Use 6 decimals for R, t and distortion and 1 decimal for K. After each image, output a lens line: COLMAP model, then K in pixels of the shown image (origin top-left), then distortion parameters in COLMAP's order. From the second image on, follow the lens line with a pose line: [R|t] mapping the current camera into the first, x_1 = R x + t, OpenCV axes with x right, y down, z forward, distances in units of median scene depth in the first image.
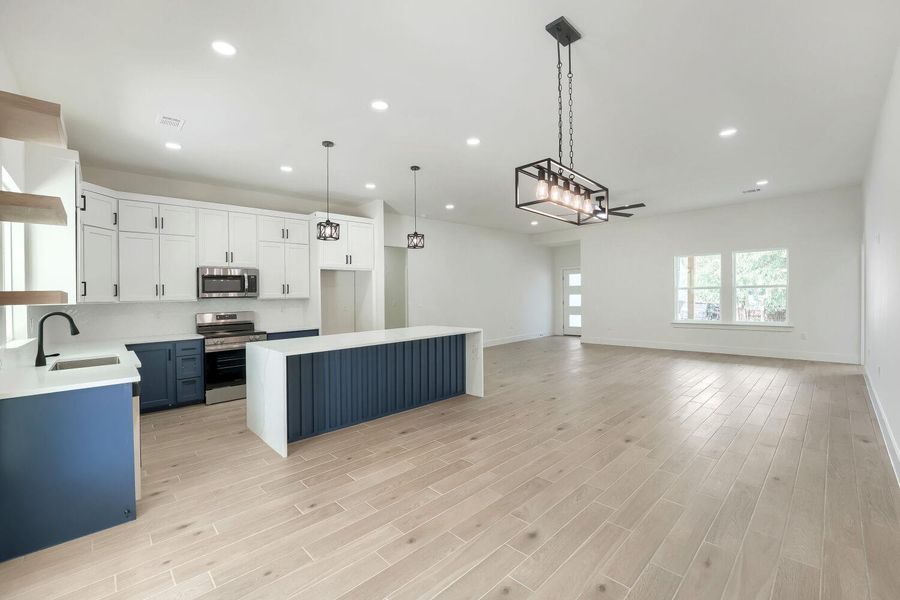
lens RADIAL K [[377.5, 0, 445.1], [0, 377.5, 294.2], [0, 0, 1]] dist [-0.023026, 0.000350]
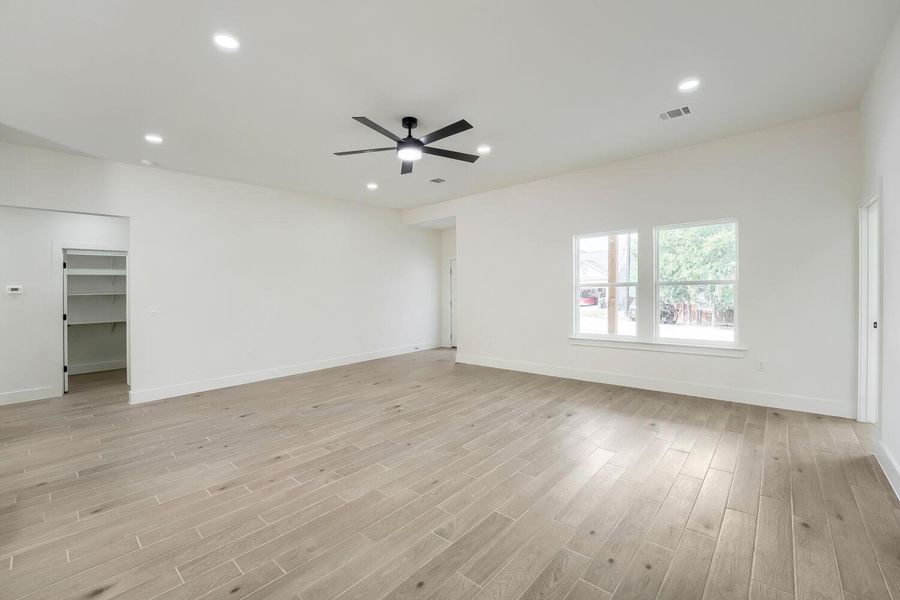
lens RADIAL K [[377.5, 0, 445.8], [0, 377.5, 292.6], [0, 0, 1]] dist [-0.023026, 0.000350]
pose [[0.996846, 0.000044, 0.079360, 0.369403], [-0.000559, 0.999979, 0.006459, -0.006520], [-0.079358, -0.006483, 0.996825, 0.394746]]
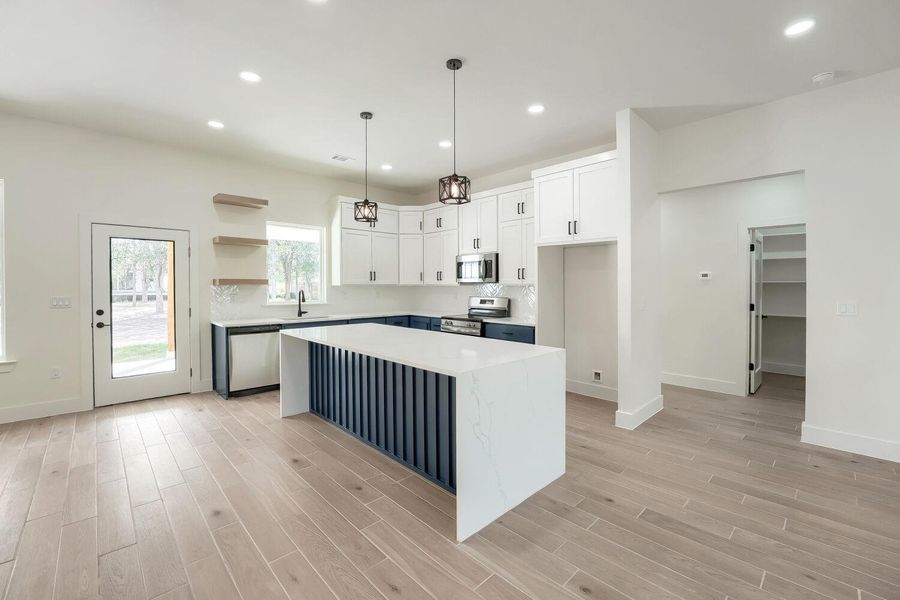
lens RADIAL K [[377.5, 0, 450.1], [0, 377.5, 278.6], [0, 0, 1]] dist [-0.023026, 0.000350]
pose [[0.005358, 0.003171, -0.999981, 0.317893], [-0.001958, 0.999993, 0.003161, -0.003771], [0.999984, 0.001941, 0.005364, 0.636015]]
